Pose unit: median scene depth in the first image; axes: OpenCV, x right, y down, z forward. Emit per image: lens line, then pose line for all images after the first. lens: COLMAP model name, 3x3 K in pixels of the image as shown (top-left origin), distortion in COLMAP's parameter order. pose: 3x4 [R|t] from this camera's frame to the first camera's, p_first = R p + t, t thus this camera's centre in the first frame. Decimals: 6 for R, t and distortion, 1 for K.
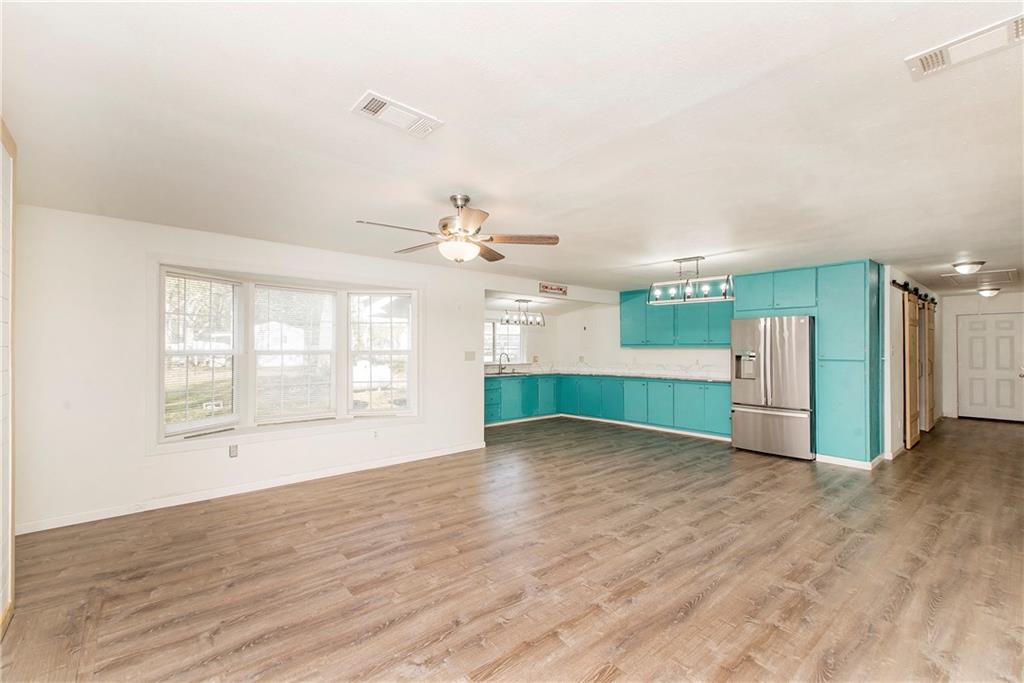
lens RADIAL K [[438.3, 0, 512.0], [0, 438.3, 341.5], [0, 0, 1]] dist [0.008085, -0.000457]
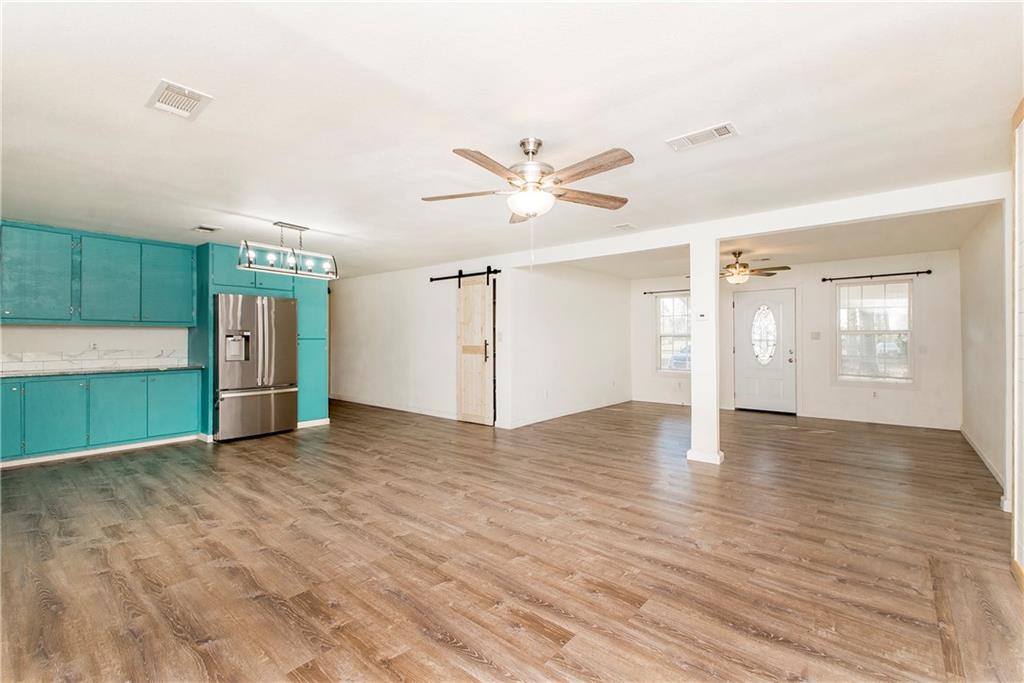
lens RADIAL K [[450.8, 0, 518.3], [0, 450.8, 338.9], [0, 0, 1]] dist [0.011714, -0.000564]
pose [[-0.167458, -0.005586, 0.985863, -0.654488], [-0.014030, 0.999896, 0.003282, 0.037036], [-0.985779, -0.013282, -0.167519, 0.773466]]
